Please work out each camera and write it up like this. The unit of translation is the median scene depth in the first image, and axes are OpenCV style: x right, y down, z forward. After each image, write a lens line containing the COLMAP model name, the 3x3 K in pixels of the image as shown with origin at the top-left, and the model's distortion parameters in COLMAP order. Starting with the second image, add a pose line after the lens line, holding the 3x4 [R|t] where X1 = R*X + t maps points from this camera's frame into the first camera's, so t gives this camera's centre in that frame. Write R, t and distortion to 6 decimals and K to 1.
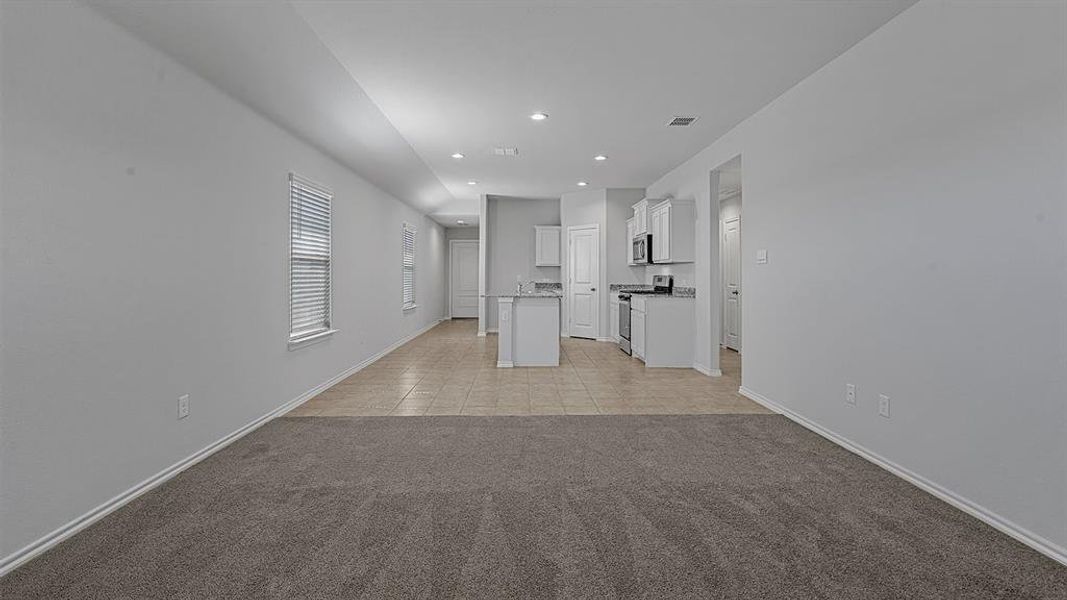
lens RADIAL K [[484.4, 0, 534.5], [0, 484.4, 272.1], [0, 0, 1]] dist [0.001673, -0.000162]
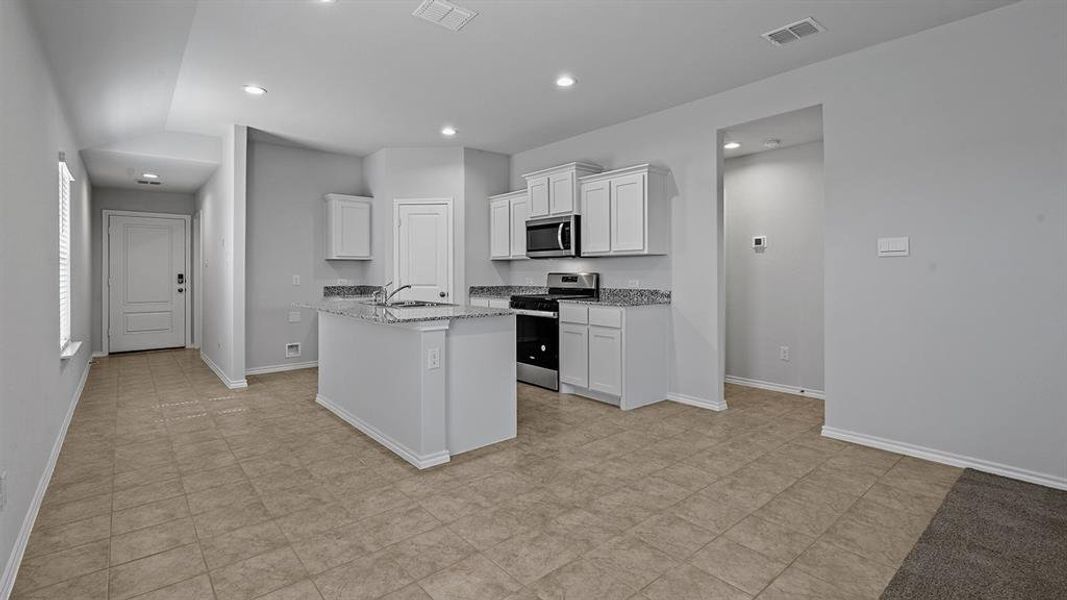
lens RADIAL K [[484.4, 0, 534.5], [0, 484.4, 272.1], [0, 0, 1]] dist [0.001673, -0.000162]
pose [[0.780699, -0.005982, 0.624878, -0.244861], [0.001864, 0.999972, 0.007244, 0.000077], [-0.624904, -0.004491, 0.780689, 0.482705]]
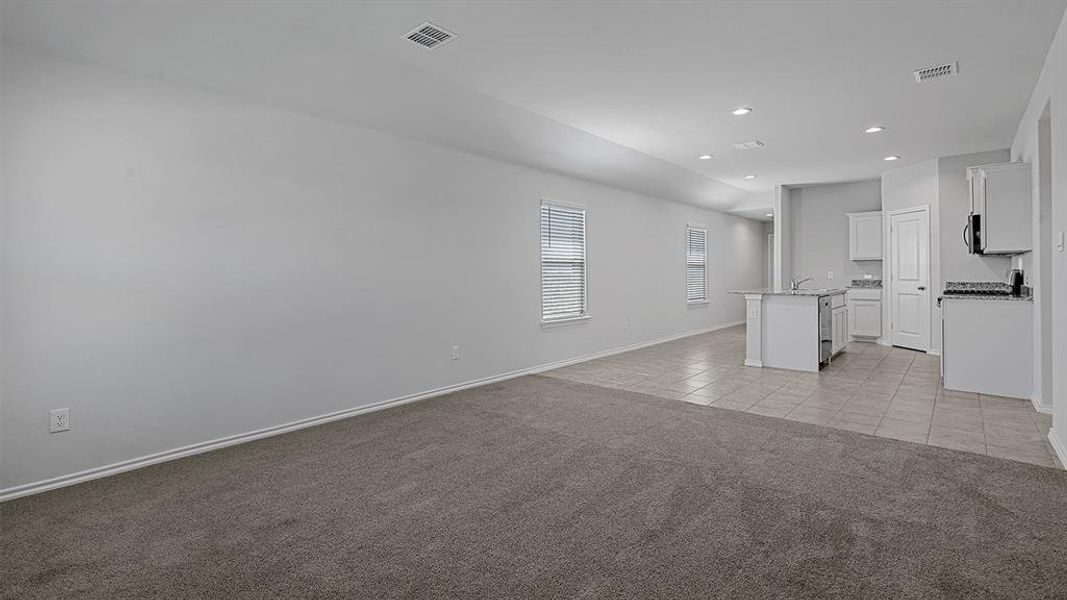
lens RADIAL K [[484.4, 0, 534.5], [0, 484.4, 272.1], [0, 0, 1]] dist [0.001673, -0.000162]
pose [[0.729460, -0.009363, -0.683959, 0.247052], [0.013747, 0.999905, 0.000973, 0.000290], [0.683885, -0.010112, 0.729519, -0.010294]]
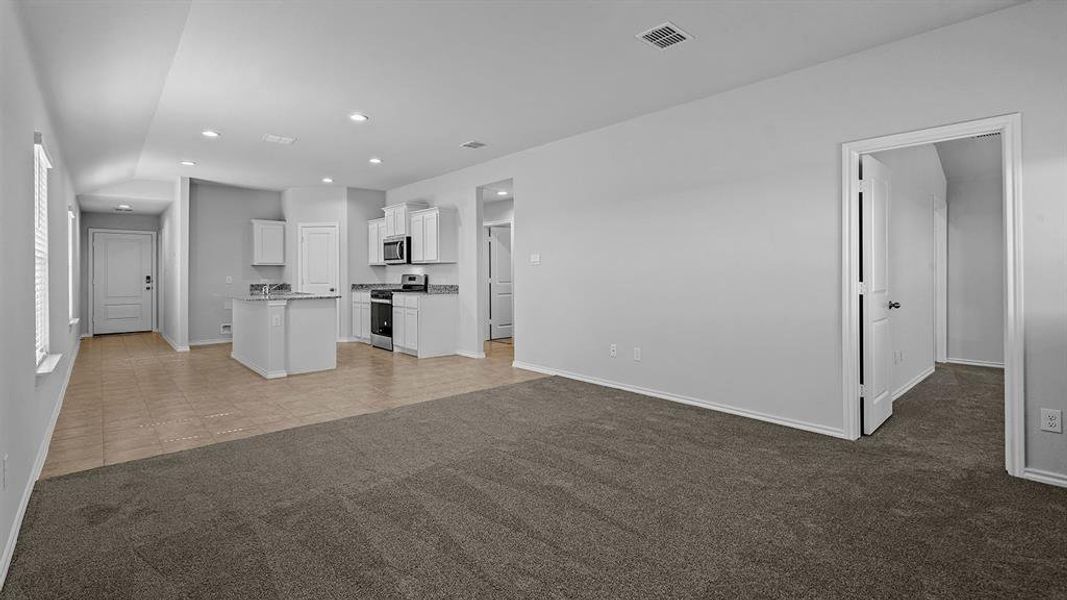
lens RADIAL K [[484.4, 0, 534.5], [0, 484.4, 272.1], [0, 0, 1]] dist [0.001673, -0.000162]
pose [[0.763894, -0.005731, 0.645316, -0.238407], [0.004017, 0.999983, 0.004125, -0.001971], [-0.645329, -0.000559, 0.763904, -0.001605]]
